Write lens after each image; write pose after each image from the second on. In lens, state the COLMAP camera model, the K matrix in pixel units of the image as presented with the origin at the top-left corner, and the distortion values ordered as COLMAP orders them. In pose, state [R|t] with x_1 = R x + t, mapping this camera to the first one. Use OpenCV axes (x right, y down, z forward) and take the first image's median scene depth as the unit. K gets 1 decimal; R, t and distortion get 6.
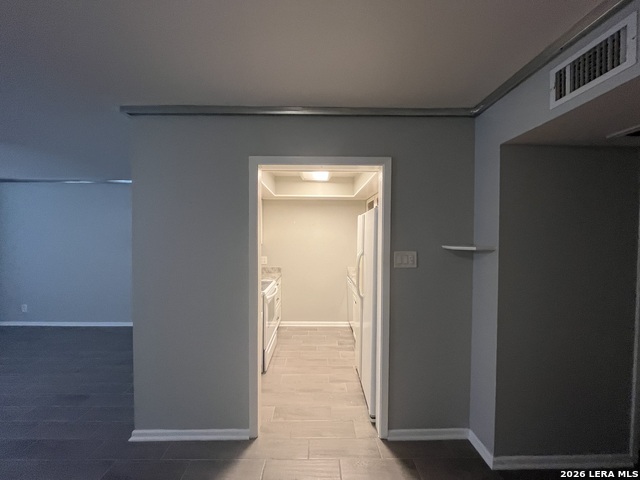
lens RADIAL K [[256.1, 0, 319.3], [0, 256.1, 240.5], [0, 0, 1]] dist [-0.002784, -0.000456]
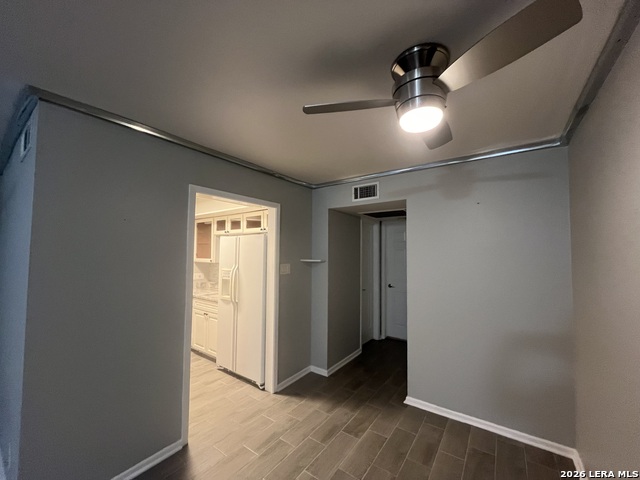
lens RADIAL K [[256.1, 0, 319.3], [0, 256.1, 240.5], [0, 0, 1]] dist [-0.002784, -0.000456]
pose [[0.595121, 0.036581, 0.802803, -0.824501], [0.011528, 0.998472, -0.054043, -0.013898], [-0.803554, 0.041417, 0.593790, -0.115722]]
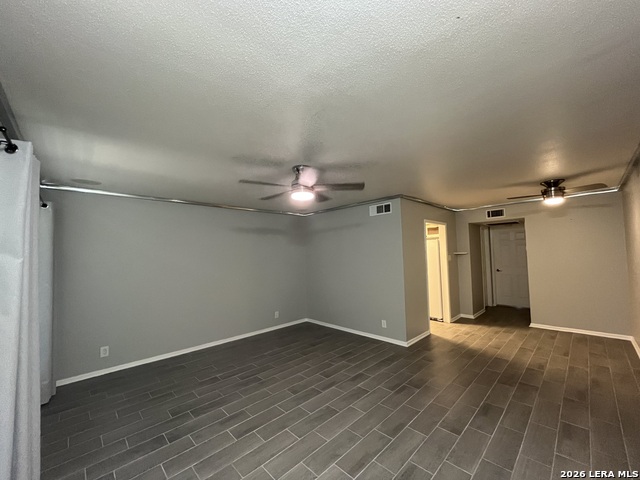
lens RADIAL K [[256.1, 0, 319.3], [0, 256.1, 240.5], [0, 0, 1]] dist [-0.002784, -0.000456]
pose [[0.730341, 0.012522, 0.682968, -2.763495], [0.041199, 0.997204, -0.062340, -0.002312], [-0.681839, 0.073667, 0.727783, -0.123526]]
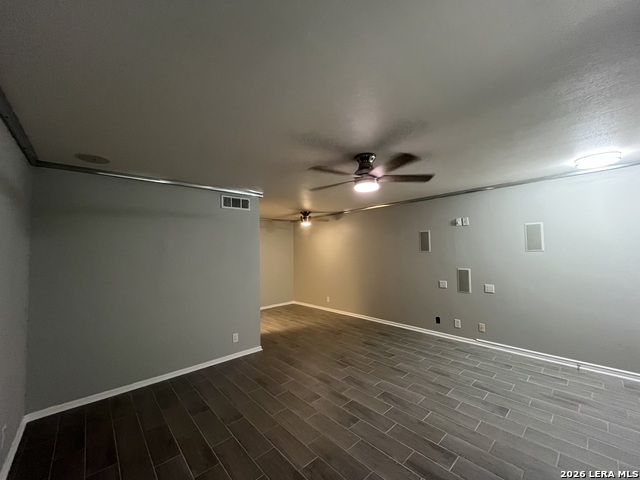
lens RADIAL K [[256.1, 0, 319.3], [0, 256.1, 240.5], [0, 0, 1]] dist [-0.002784, -0.000456]
pose [[-0.660138, 0.042361, 0.749949, -2.670985], [0.029185, 0.999101, -0.030744, -0.033247], [-0.750578, 0.001592, -0.660780, 2.038591]]
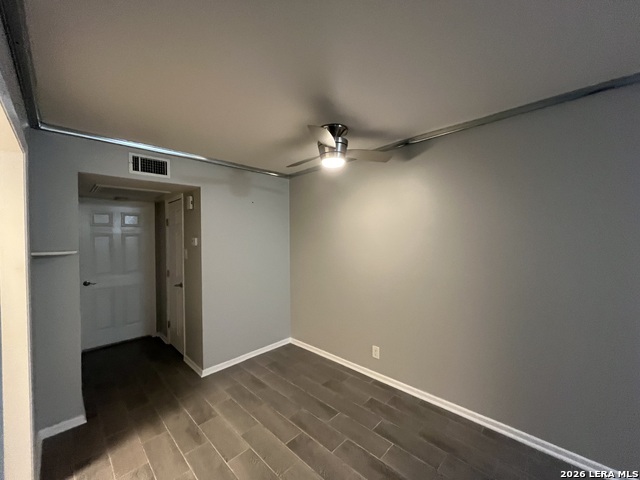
lens RADIAL K [[256.1, 0, 319.3], [0, 256.1, 240.5], [0, 0, 1]] dist [-0.002784, -0.000456]
pose [[-0.705626, -0.000842, 0.708584, -0.947451], [0.022436, 0.999471, 0.023529, -0.023822], [-0.708230, 0.032501, -0.705234, 0.920560]]
